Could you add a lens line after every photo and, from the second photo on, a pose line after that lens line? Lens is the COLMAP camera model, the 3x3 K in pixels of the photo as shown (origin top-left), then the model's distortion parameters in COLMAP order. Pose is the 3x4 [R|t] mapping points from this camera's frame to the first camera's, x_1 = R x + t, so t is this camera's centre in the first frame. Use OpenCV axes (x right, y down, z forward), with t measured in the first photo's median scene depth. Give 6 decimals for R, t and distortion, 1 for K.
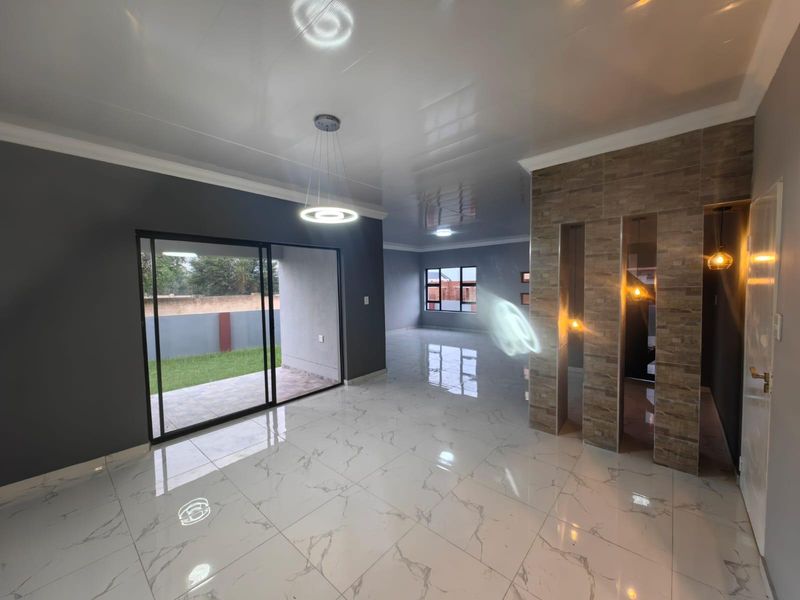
lens RADIAL K [[311.8, 0, 401.4], [0, 311.8, 301.2], [0, 0, 1]] dist [0.001081, 0.000006]
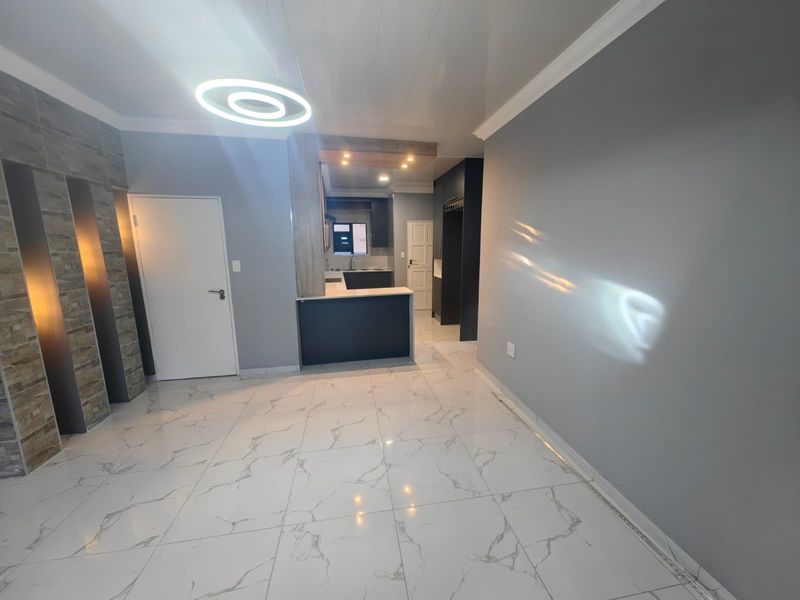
lens RADIAL K [[311.8, 0, 401.5], [0, 311.8, 300.8], [0, 0, 1]] dist [0.001081, 0.000006]
pose [[-0.779861, -0.088369, 0.619683, -0.657460], [0.051270, 0.977641, 0.203937, -0.040901], [-0.623849, 0.190814, -0.757893, 1.112005]]
